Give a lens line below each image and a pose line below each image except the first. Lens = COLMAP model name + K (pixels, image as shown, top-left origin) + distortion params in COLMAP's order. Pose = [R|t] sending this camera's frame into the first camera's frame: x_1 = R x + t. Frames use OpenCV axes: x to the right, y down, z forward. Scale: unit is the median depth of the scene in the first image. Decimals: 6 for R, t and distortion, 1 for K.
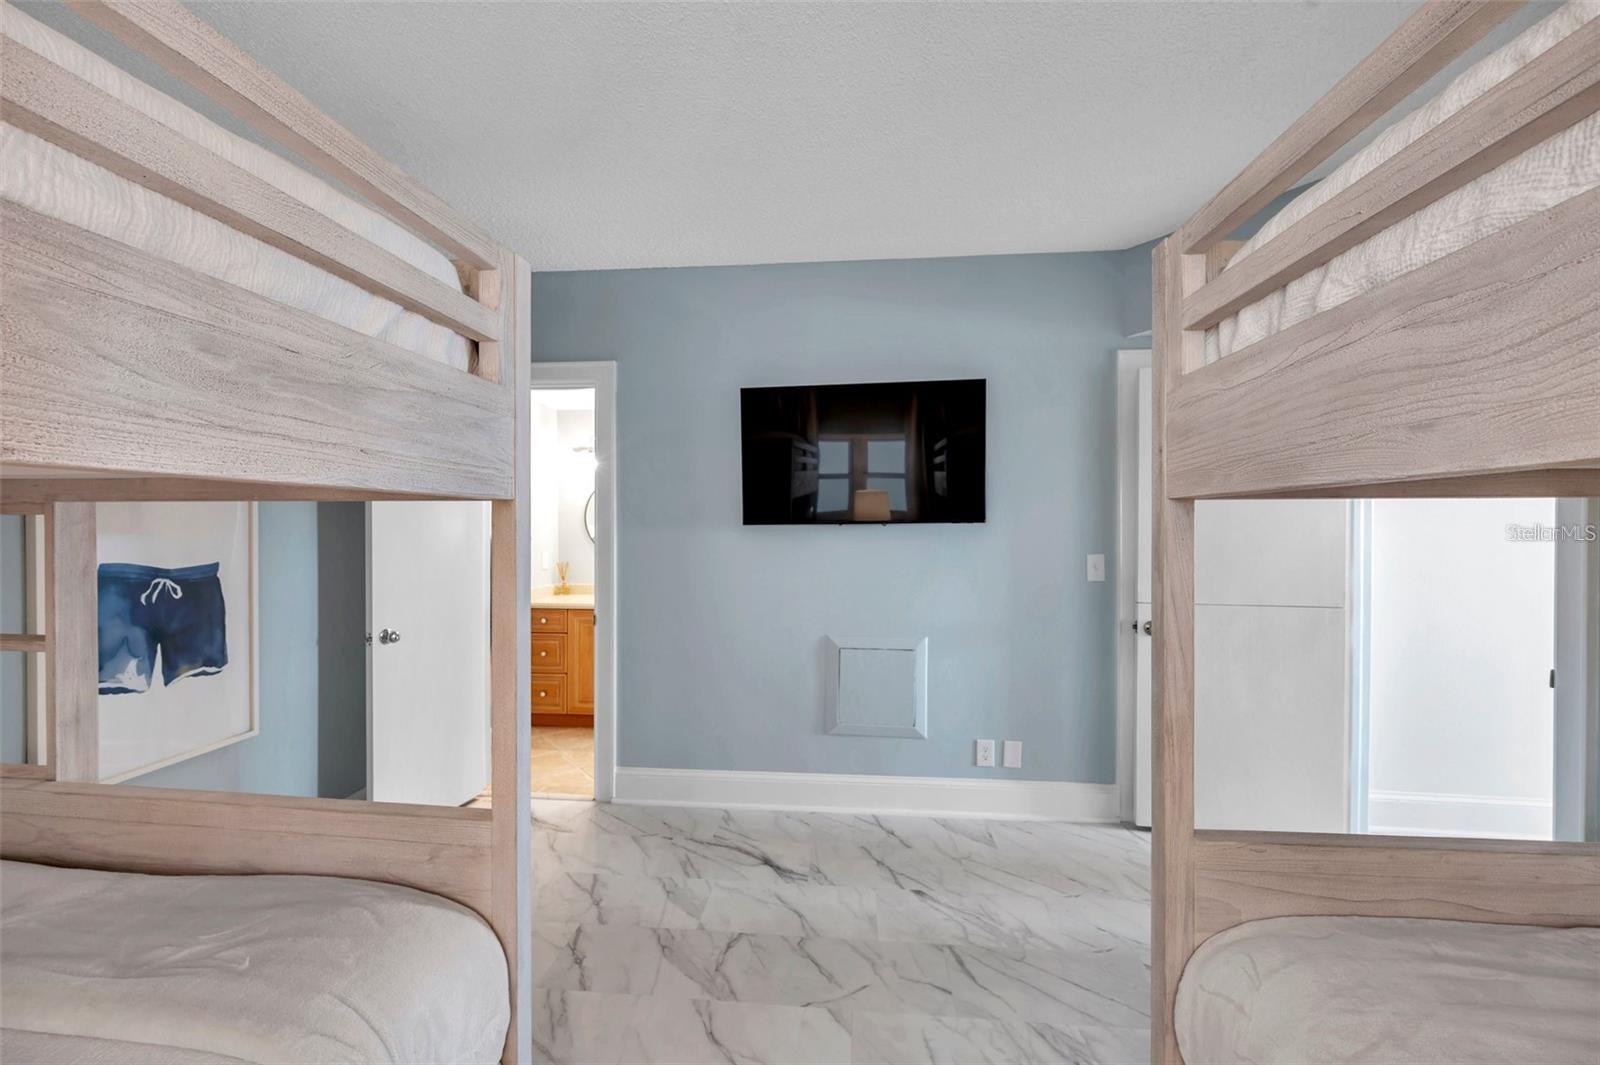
lens RADIAL K [[628.9, 0, 799.1], [0, 628.9, 529.9], [0, 0, 1]] dist [-0.003171, 0.001335]
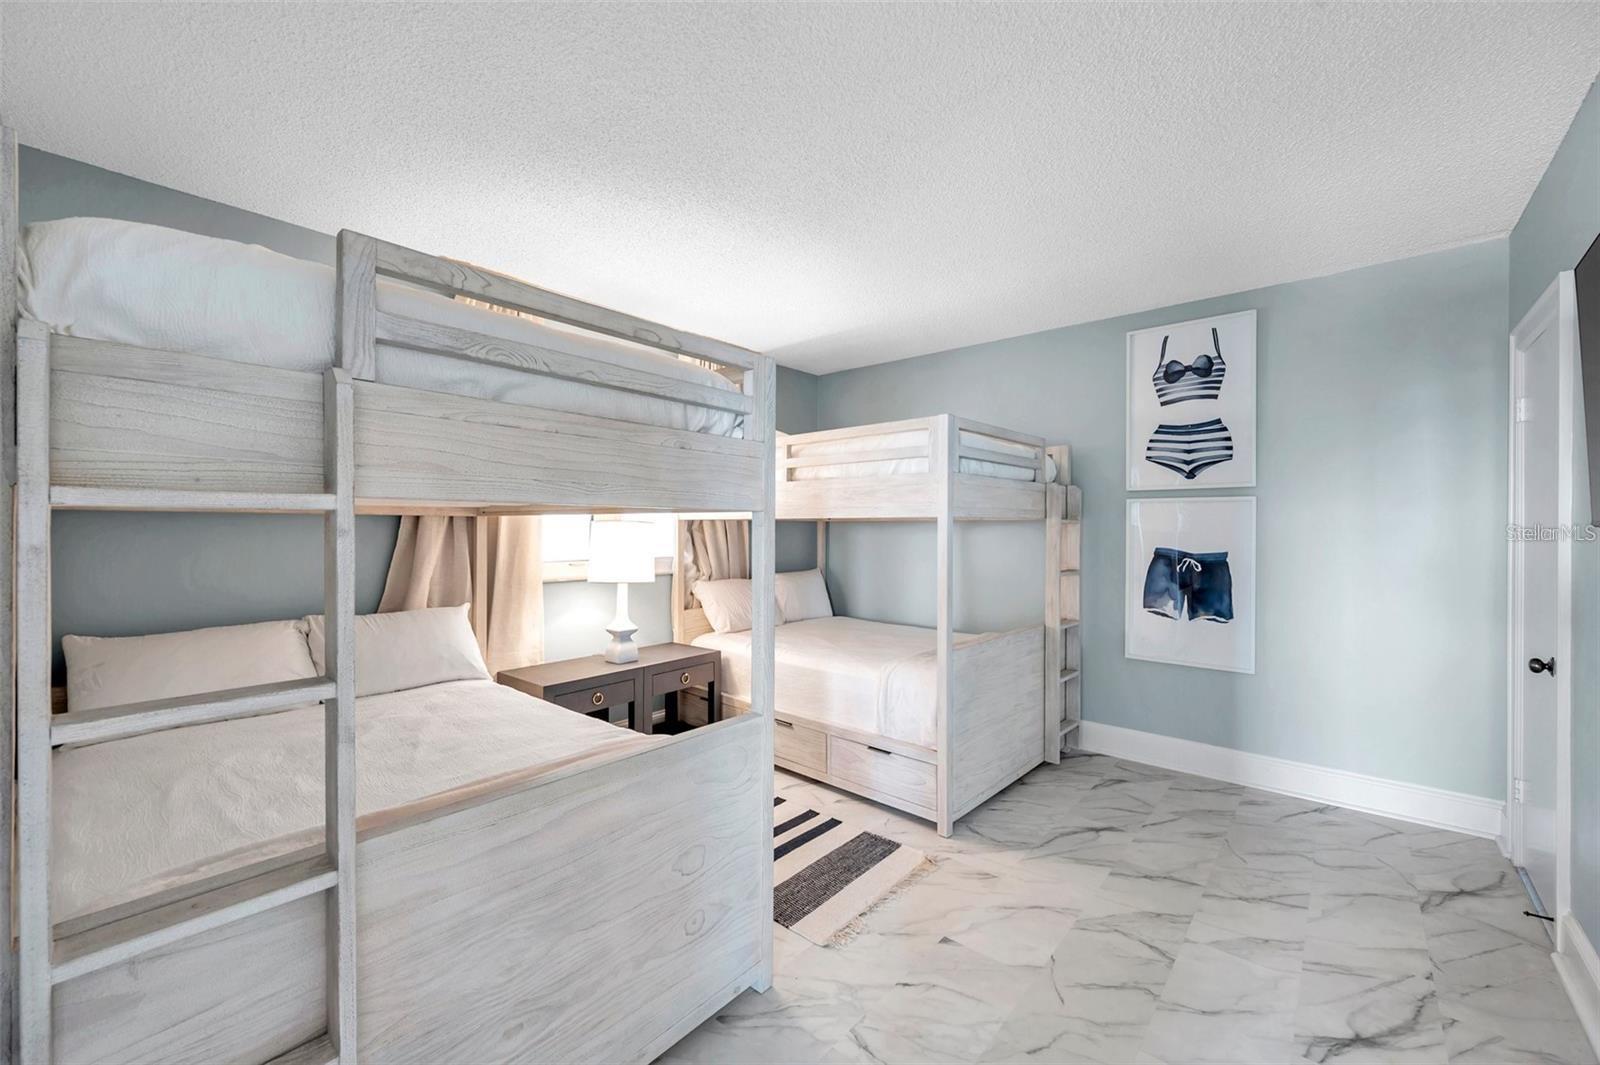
lens RADIAL K [[635.1, 0, 800.0], [0, 635.1, 532.5], [0, 0, 1]] dist [0.000570, 0.000313]
pose [[-0.587359, 0.005422, -0.809308, 1.049099], [-0.007133, 0.999904, 0.011876, -0.008714], [0.809295, 0.012748, -0.587264, 1.144614]]
